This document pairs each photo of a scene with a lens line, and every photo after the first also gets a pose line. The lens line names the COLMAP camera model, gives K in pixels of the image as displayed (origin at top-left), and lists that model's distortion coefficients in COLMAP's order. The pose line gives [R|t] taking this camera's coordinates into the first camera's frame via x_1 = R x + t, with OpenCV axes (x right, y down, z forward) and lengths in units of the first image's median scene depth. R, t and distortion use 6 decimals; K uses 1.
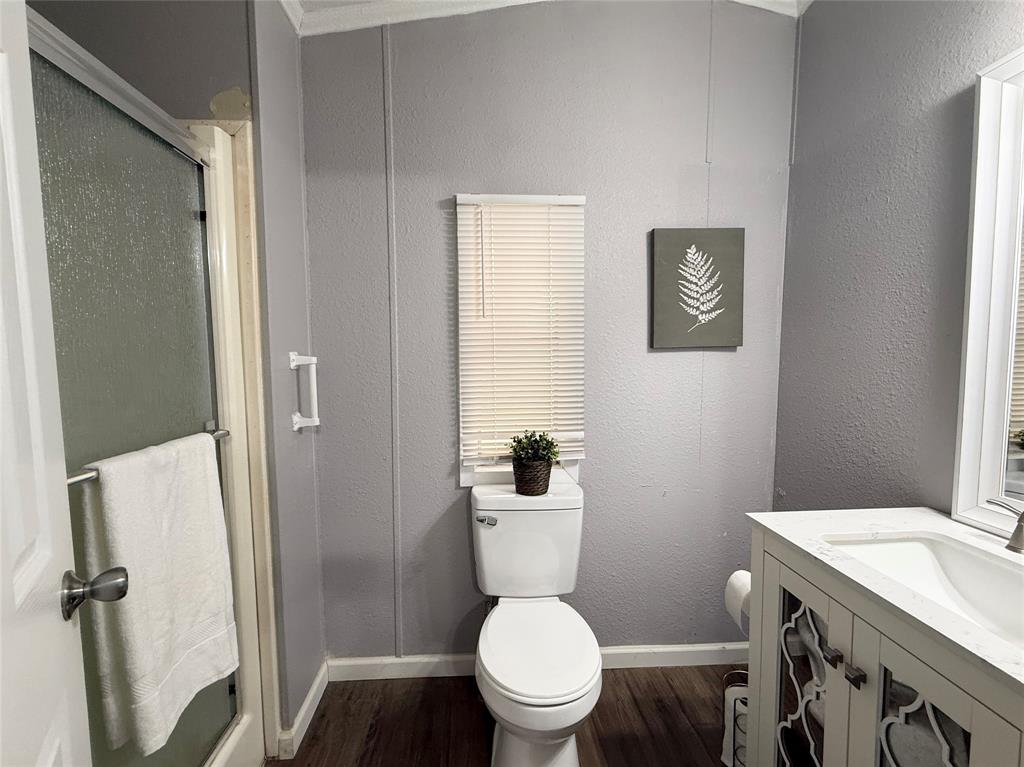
lens RADIAL K [[424.2, 0, 510.9], [0, 424.2, 387.1], [0, 0, 1]] dist [-0.001524, -0.000049]
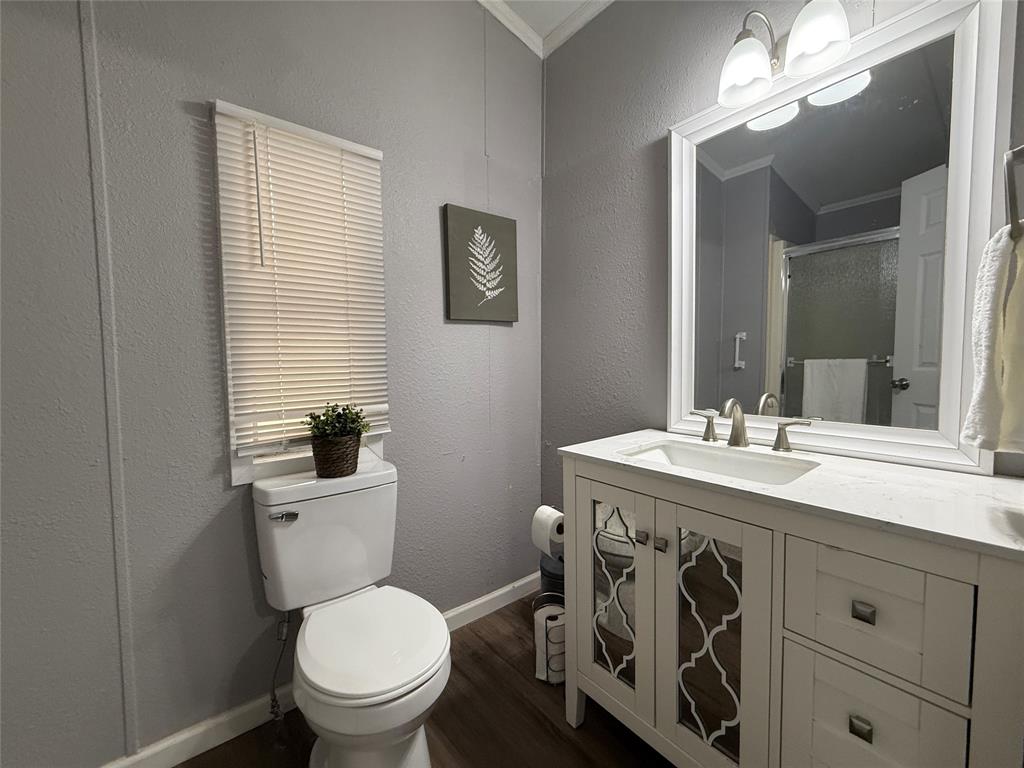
lens RADIAL K [[406.8, 0, 512.0], [0, 406.8, 384.0], [0, 0, 1]] dist [-0.000480, 0.000082]
pose [[0.814683, -0.040379, 0.578499, -0.126873], [0.049207, 0.998789, 0.000419, 0.076018], [-0.577815, 0.028124, 0.815683, 0.104056]]
